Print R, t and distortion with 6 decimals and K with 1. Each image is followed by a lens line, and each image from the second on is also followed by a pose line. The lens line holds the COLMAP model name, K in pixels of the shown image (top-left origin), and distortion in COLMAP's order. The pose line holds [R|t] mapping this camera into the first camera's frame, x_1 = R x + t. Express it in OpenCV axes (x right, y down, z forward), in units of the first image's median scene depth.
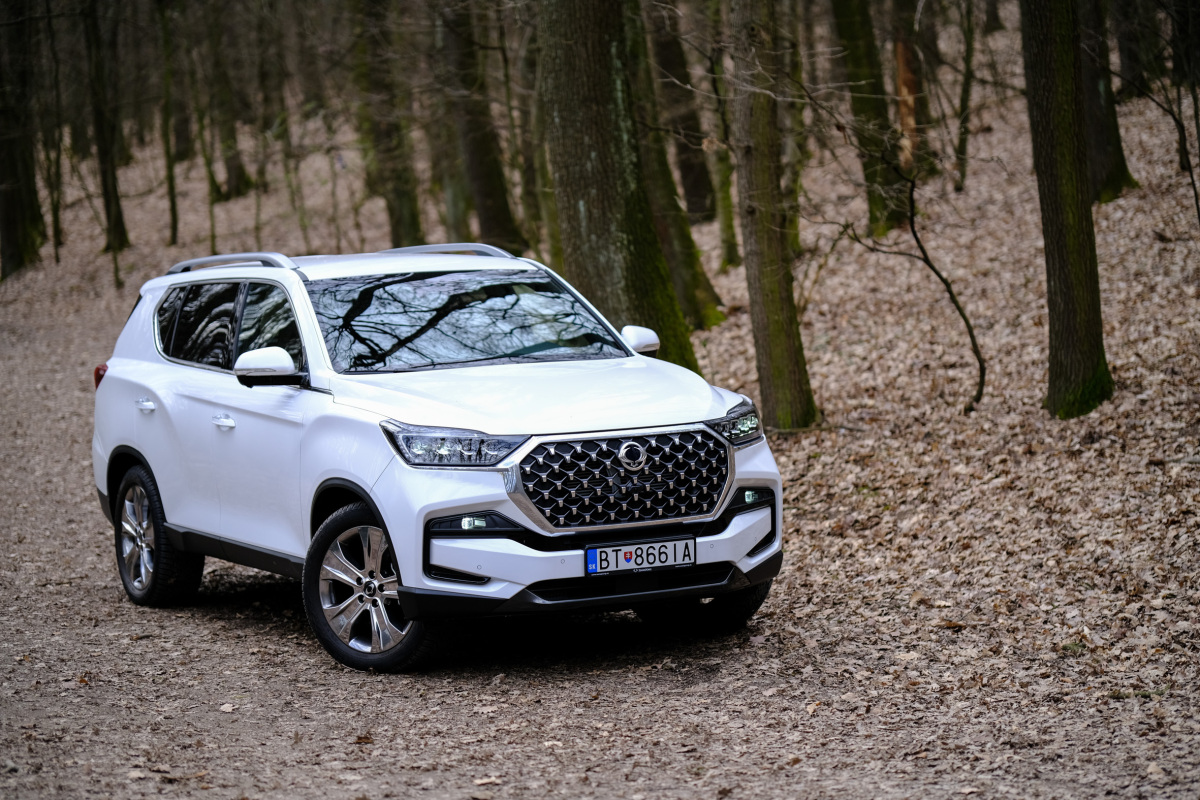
lens RADIAL K [[2809.5, 0, 604.7], [0, 2809.5, 399.7], [0, 0, 1]] dist [0.088688, 0.000000]
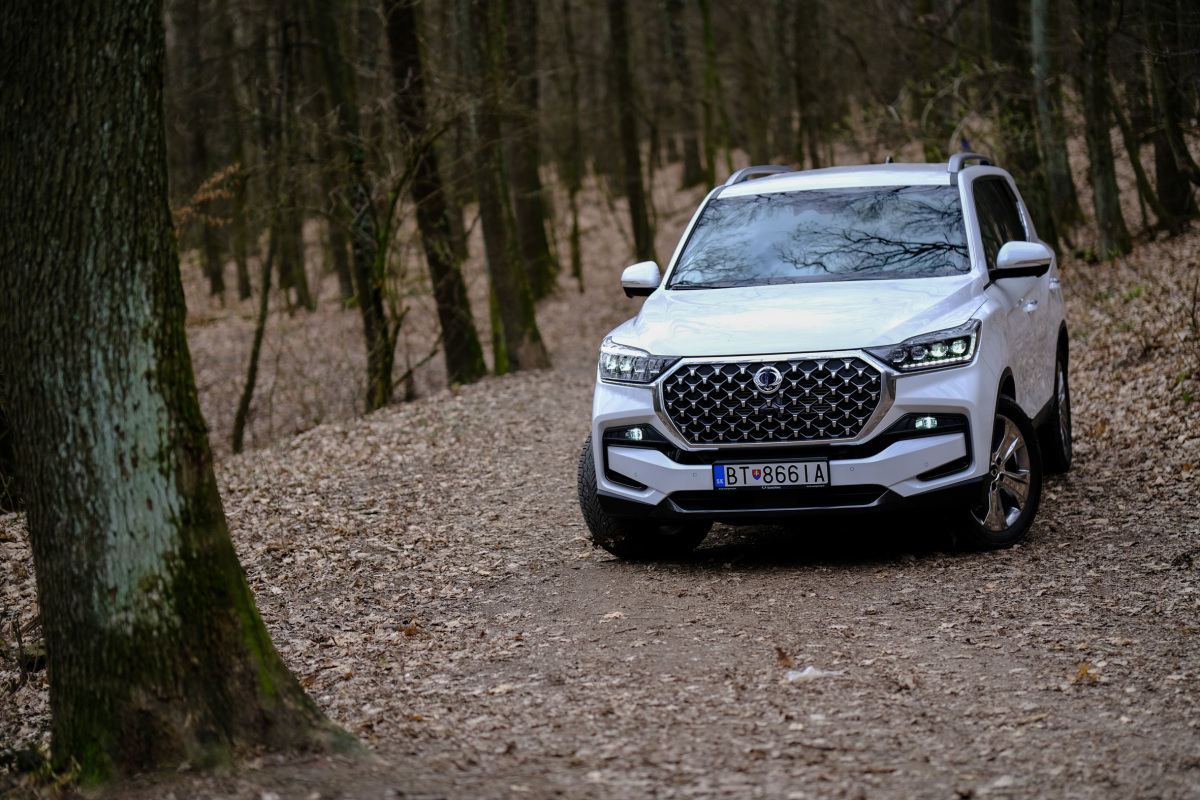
lens RADIAL K [[2809.5, 0, 625.8], [0, 2809.5, 367.5], [0, 0, 1]] dist [0.088688, 0.000000]
pose [[0.746847, 0.043974, -0.663540, 0.673945], [-0.004611, 0.998130, 0.060958, -0.049069], [0.664980, -0.042467, 0.745653, 0.173351]]
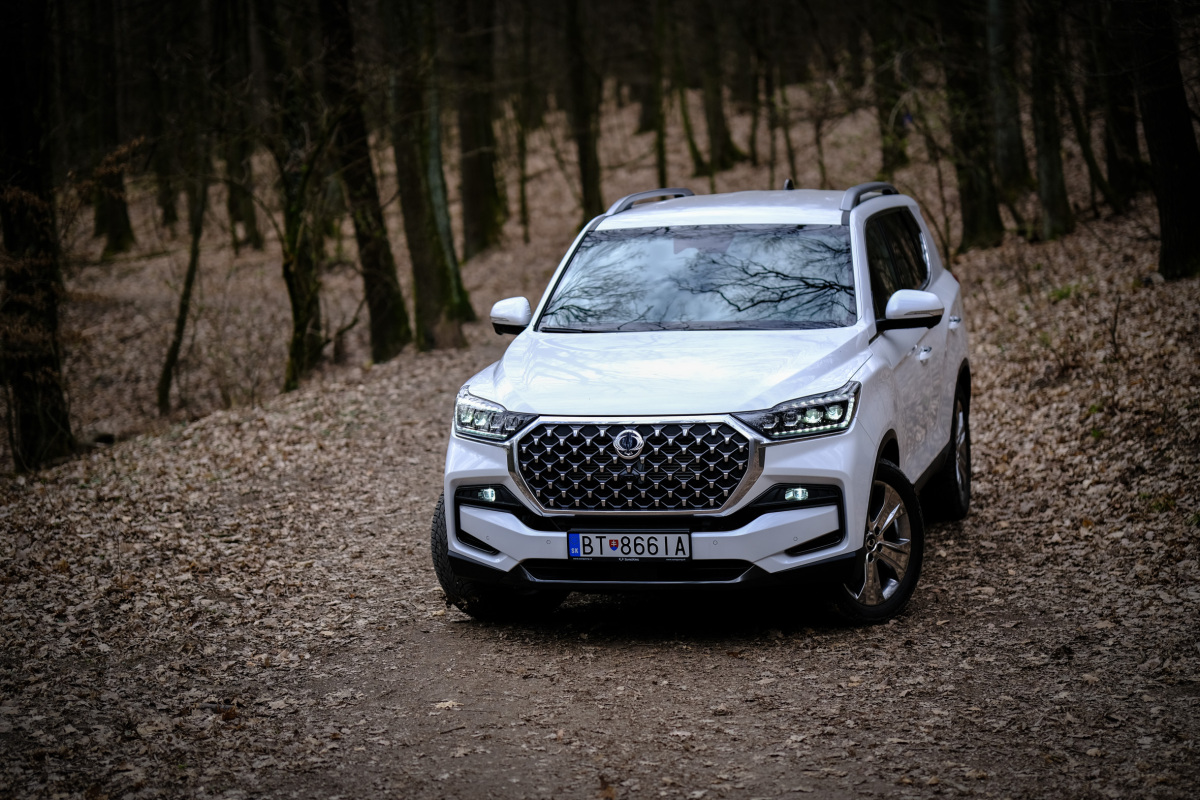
lens RADIAL K [[2809.5, 0, 599.7], [0, 2809.5, 402.4], [0, 0, 1]] dist [0.088688, 0.000000]
pose [[0.748941, 0.087296, -0.656862, 0.652131], [-0.031319, 0.994840, 0.096503, -0.089918], [0.661897, -0.051703, 0.747810, 0.253052]]
